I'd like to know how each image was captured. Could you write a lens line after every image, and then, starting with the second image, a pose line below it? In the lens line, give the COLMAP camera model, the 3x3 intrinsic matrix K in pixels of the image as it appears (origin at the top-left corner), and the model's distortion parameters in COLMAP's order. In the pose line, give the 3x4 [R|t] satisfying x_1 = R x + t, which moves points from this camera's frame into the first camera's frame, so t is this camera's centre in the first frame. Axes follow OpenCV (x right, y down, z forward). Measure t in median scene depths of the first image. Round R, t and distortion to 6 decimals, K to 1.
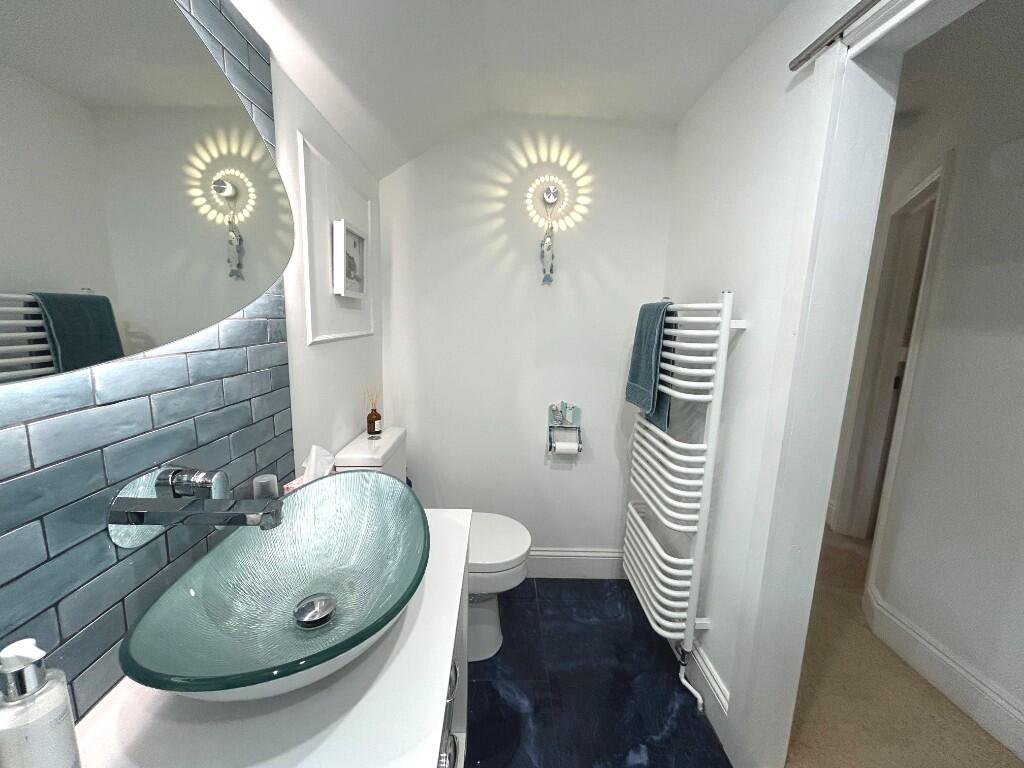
lens RADIAL K [[405.4, 0, 512.2], [0, 405.4, 381.9], [0, 0, 1]] dist [-0.002414, 0.001595]
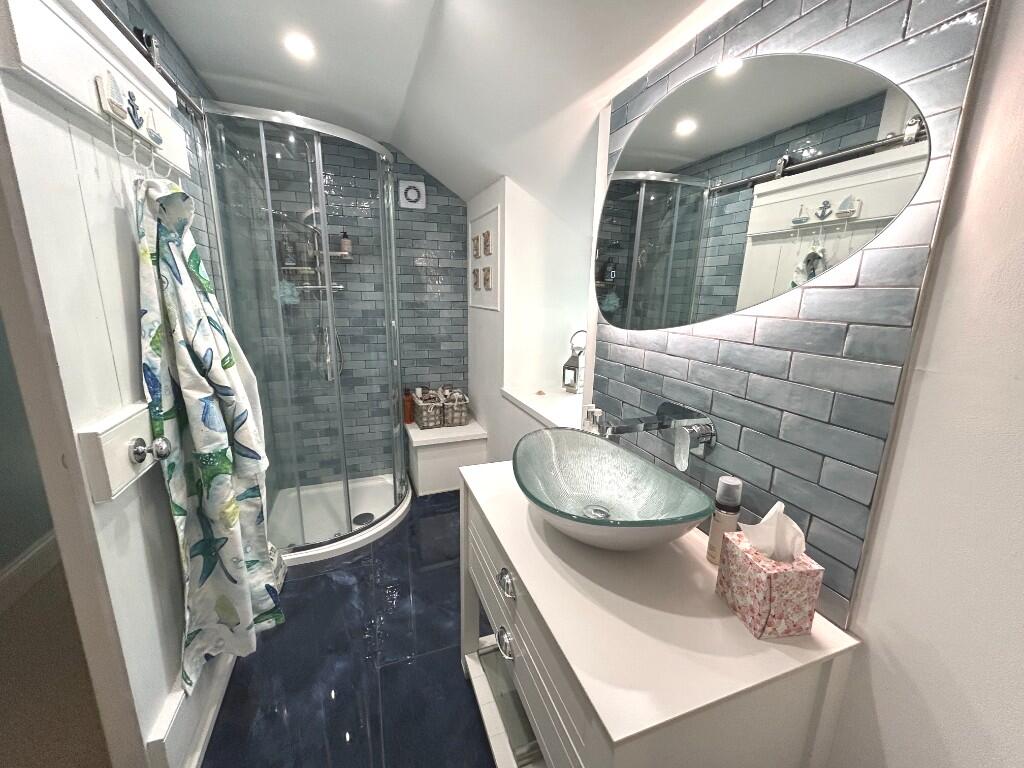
lens RADIAL K [[405.4, 0, 507.6], [0, 405.4, 379.9], [0, 0, 1]] dist [-0.002414, 0.001595]
pose [[-0.948968, 0.015117, -0.315009, 0.208308], [-0.101633, 0.930902, 0.350845, -0.285268], [0.298546, 0.364956, -0.881860, 1.681222]]
